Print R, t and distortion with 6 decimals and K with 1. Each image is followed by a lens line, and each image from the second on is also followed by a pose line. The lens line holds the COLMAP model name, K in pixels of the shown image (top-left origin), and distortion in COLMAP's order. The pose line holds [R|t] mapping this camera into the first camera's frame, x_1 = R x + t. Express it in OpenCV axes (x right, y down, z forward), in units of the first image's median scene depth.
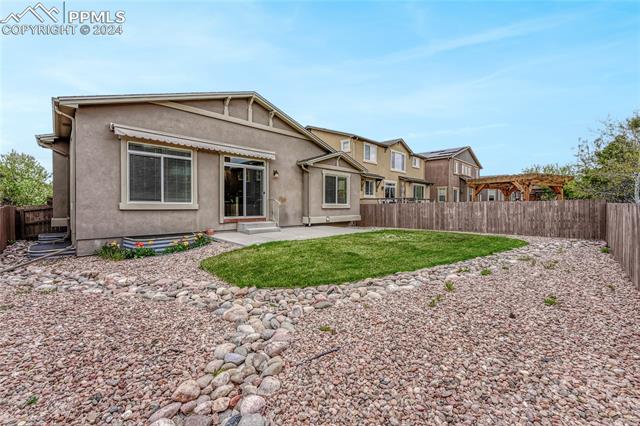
lens RADIAL K [[252.3, 0, 320.0], [0, 252.3, 213.0], [0, 0, 1]] dist [-0.000201, -0.000034]
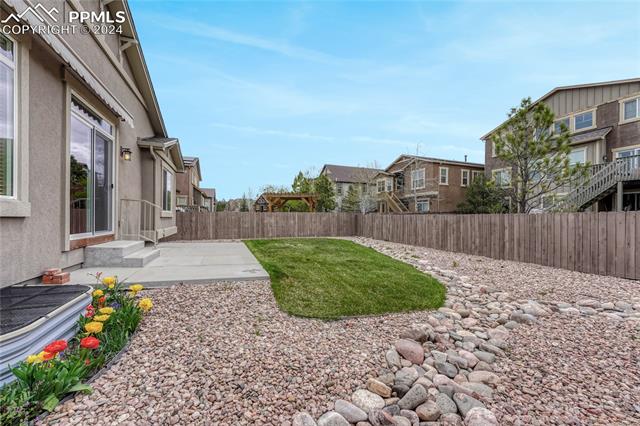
lens RADIAL K [[262.0, 0, 320.0], [0, 262.0, 213.0], [0, 0, 1]] dist [0.000020, -0.000013]
pose [[0.416277, 0.020545, 0.909006, -0.527409], [0.014396, 0.999470, -0.029182, -0.002700], [-0.909124, 0.025234, 0.415761, 0.391934]]
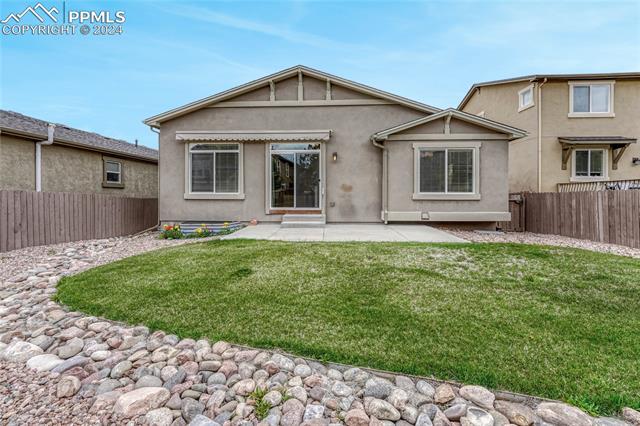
lens RADIAL K [[253.6, 0, 319.8], [0, 253.6, 200.3], [0, 0, 1]] dist [-0.000232, -0.000076]
pose [[0.690502, 0.012147, -0.723229, 0.392778], [-0.020111, 0.999795, -0.002409, -0.011411], [0.723051, 0.016208, 0.690604, 0.414187]]
